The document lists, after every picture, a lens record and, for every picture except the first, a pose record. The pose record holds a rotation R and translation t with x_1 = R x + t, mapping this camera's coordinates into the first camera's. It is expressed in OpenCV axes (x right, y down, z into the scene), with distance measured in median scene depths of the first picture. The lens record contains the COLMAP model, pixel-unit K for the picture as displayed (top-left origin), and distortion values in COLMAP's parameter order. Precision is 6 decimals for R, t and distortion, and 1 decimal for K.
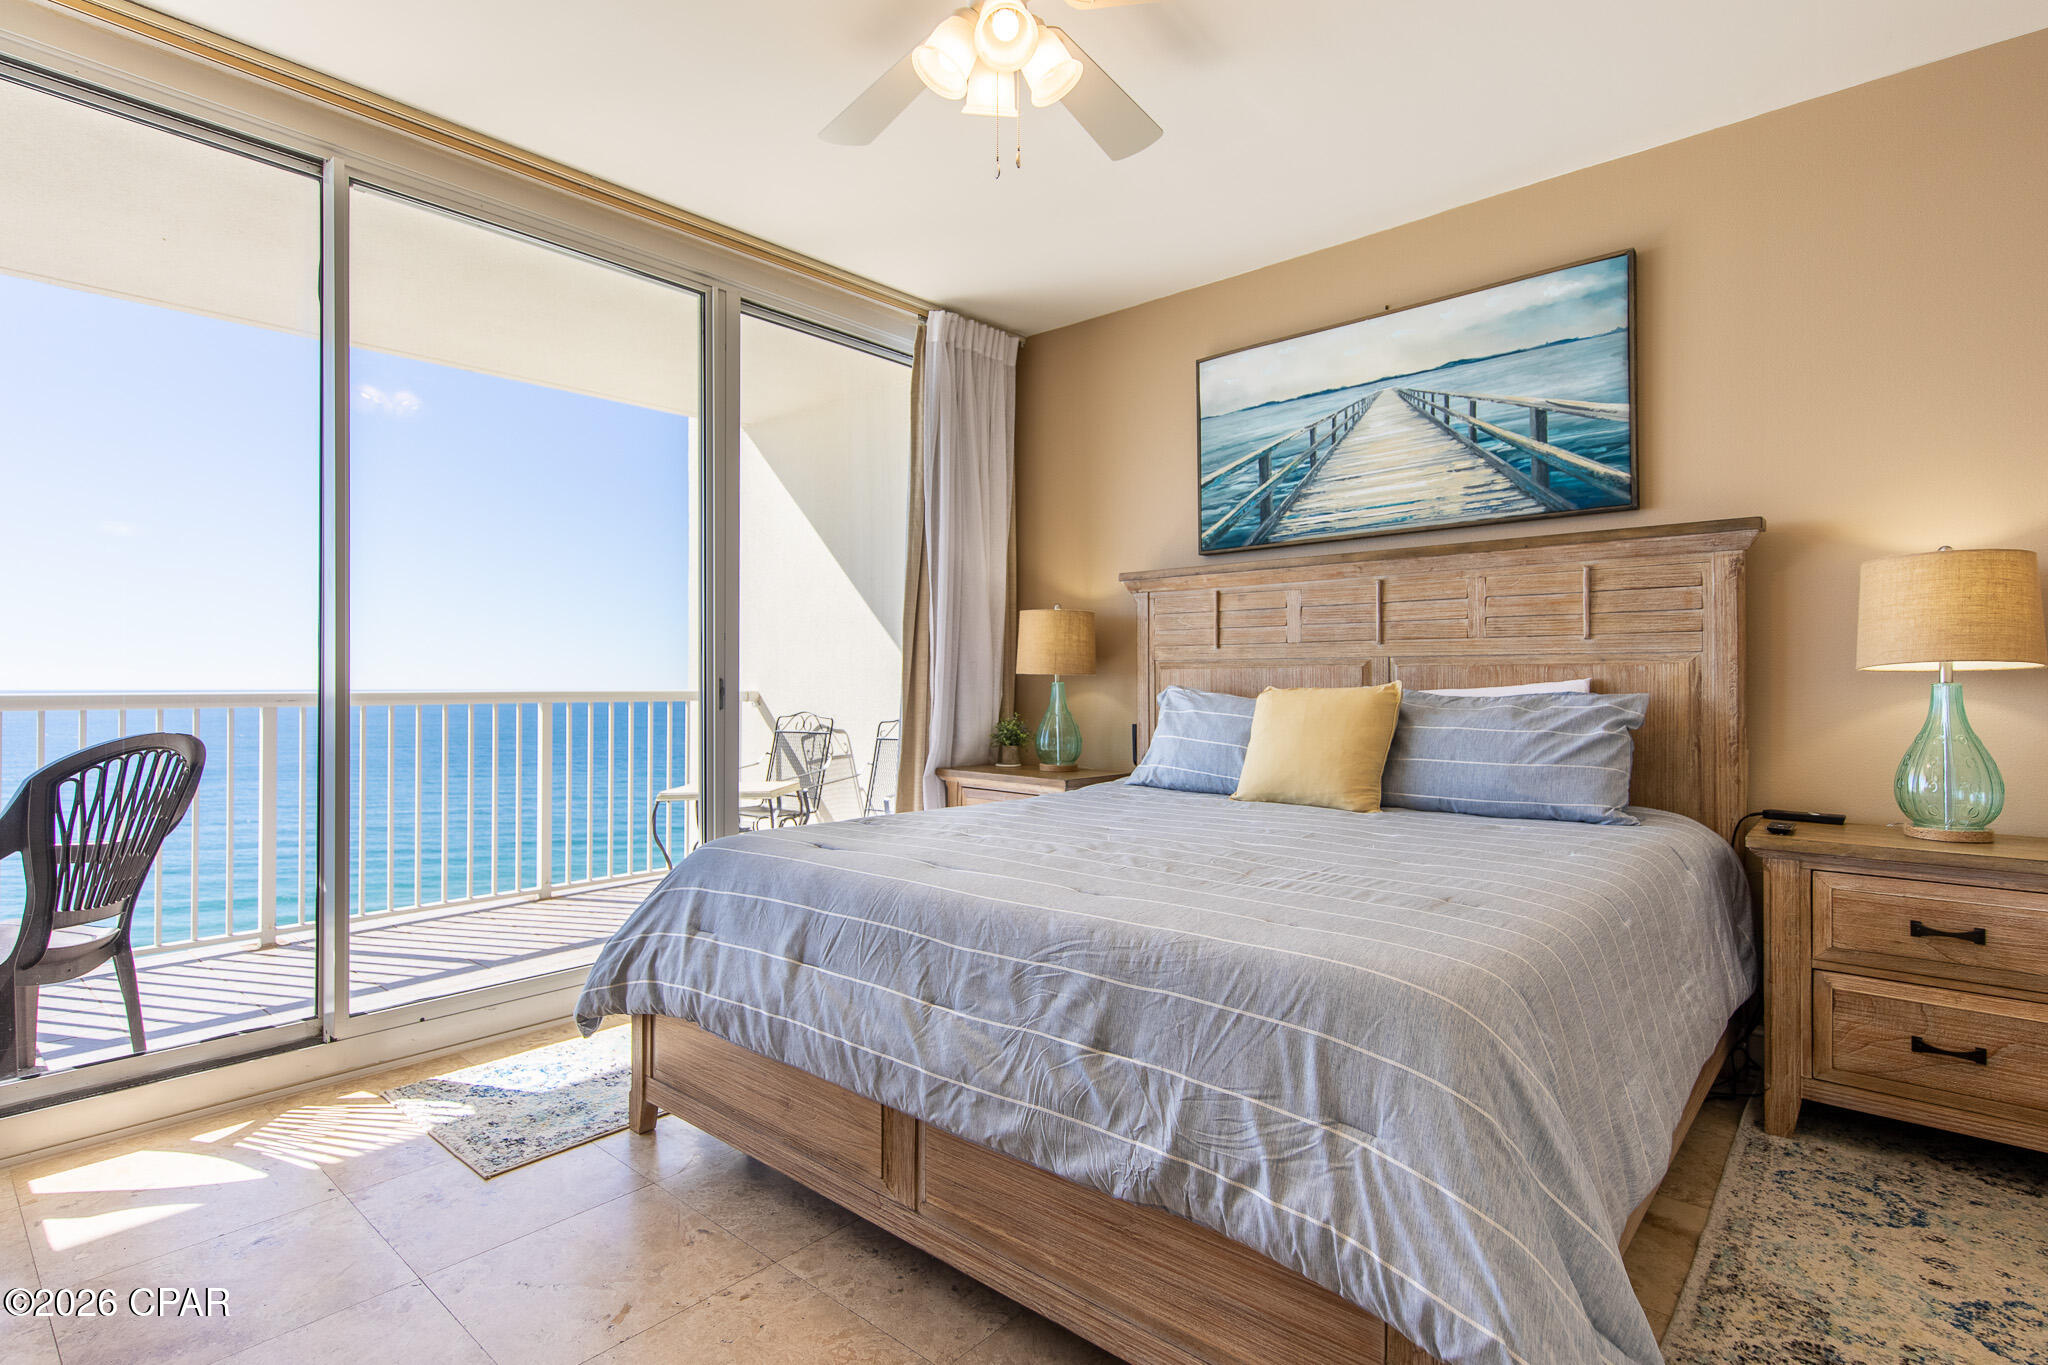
lens RADIAL K [[1005.8, 0, 1079.8], [0, 1005.8, 669.7], [0, 0, 1]] dist [0.008787, -0.001395]
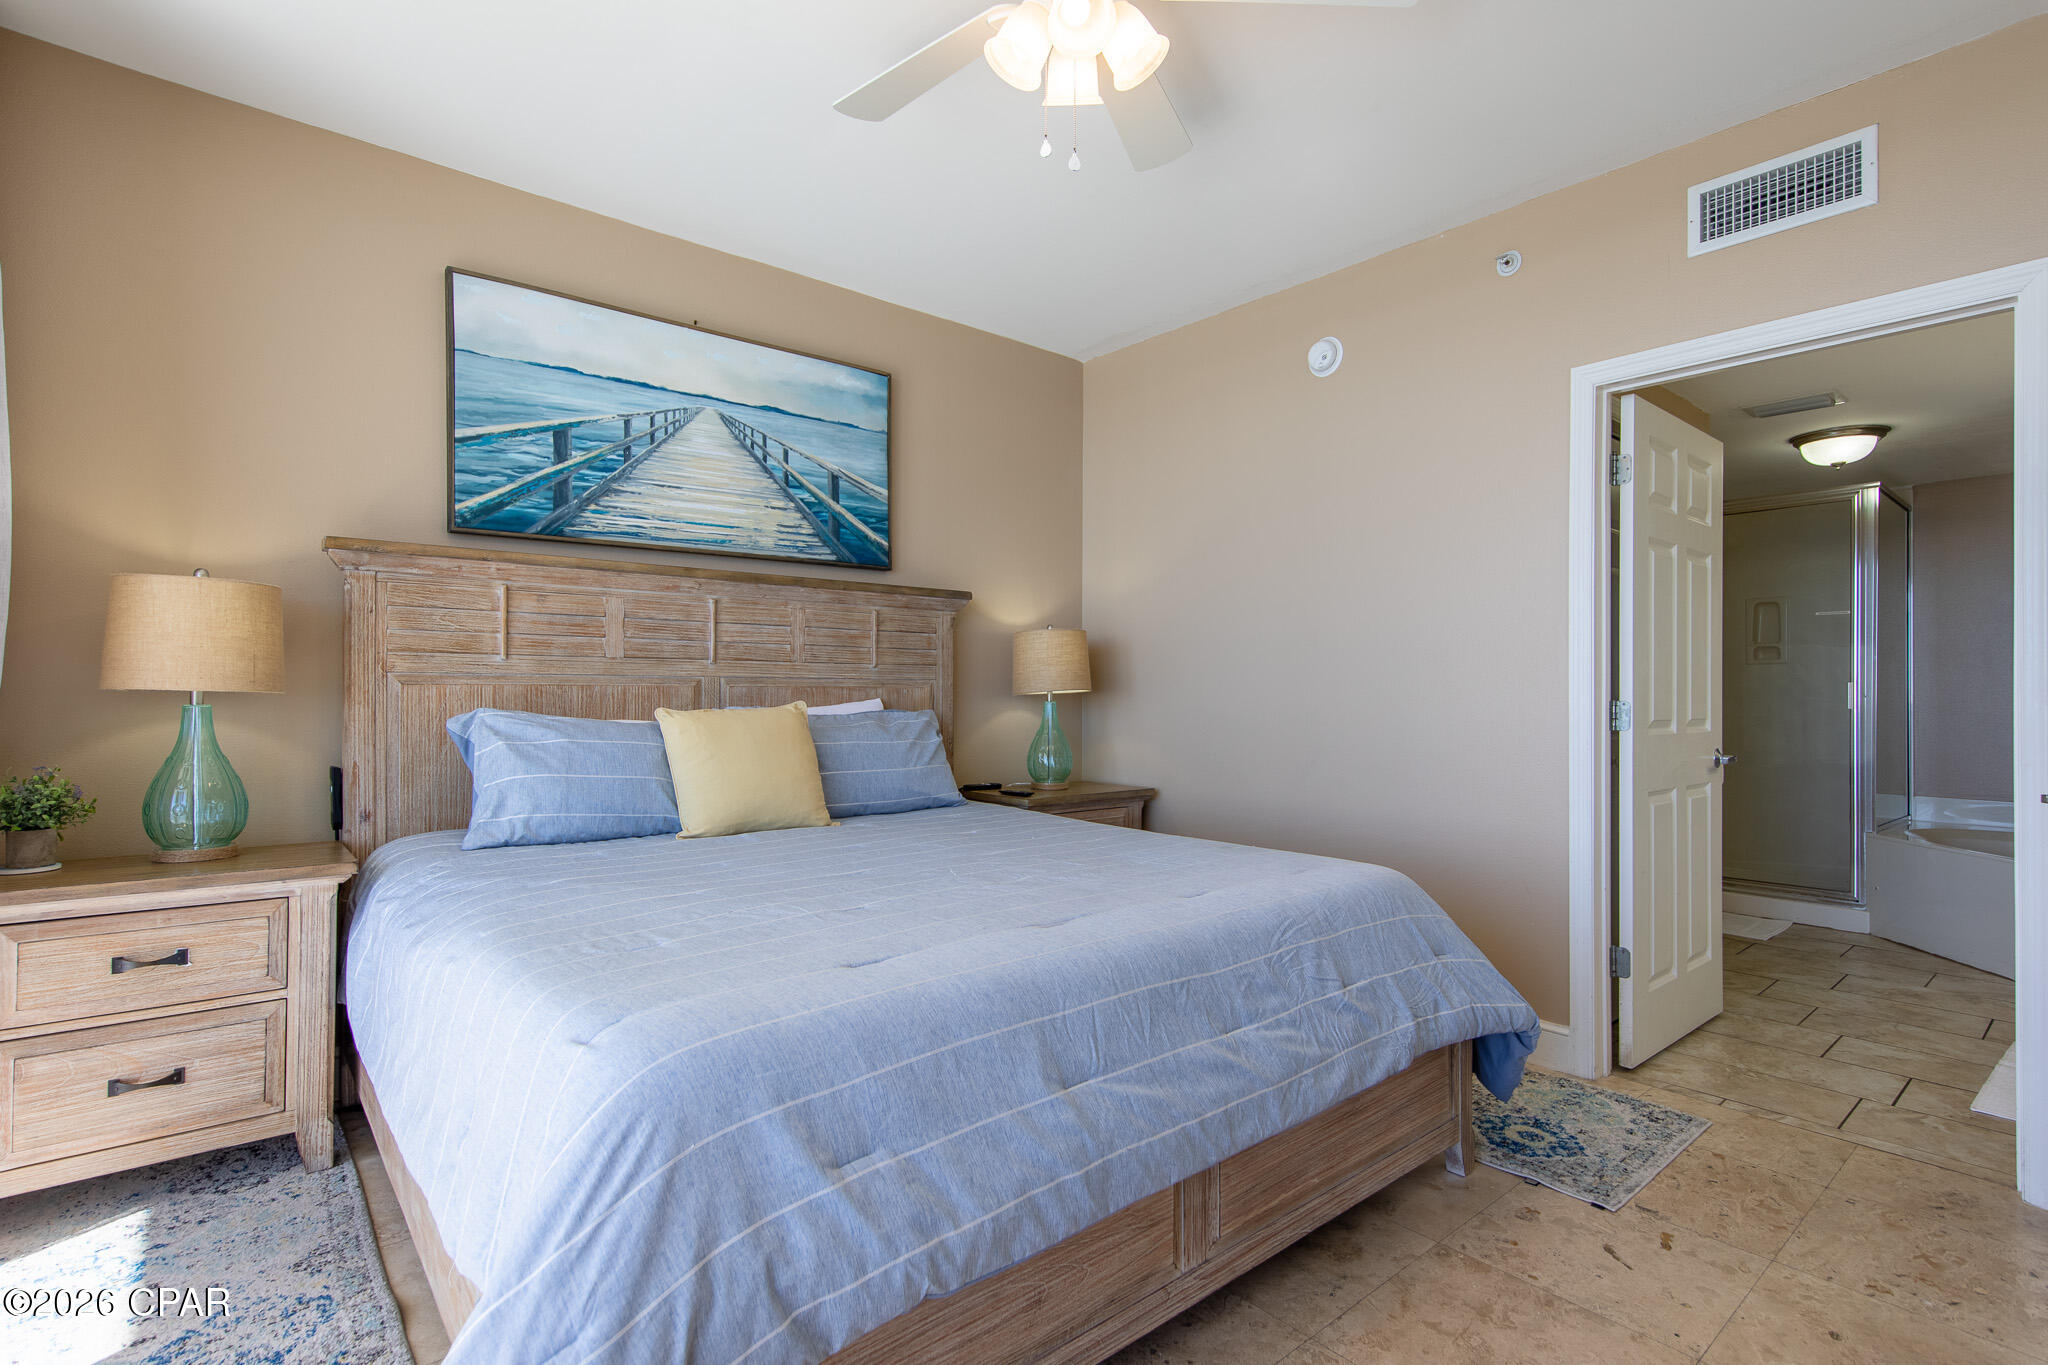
lens RADIAL K [[950.2, 0, 1024.0], [0, 950.2, 682.5], [0, 0, 1]] dist [0.002994, -0.000077]
pose [[0.183625, 0.013193, 0.982908, -0.633547], [-0.015350, 0.999827, -0.010552, -0.001909], [-0.982877, -0.013150, 0.183795, 0.585972]]
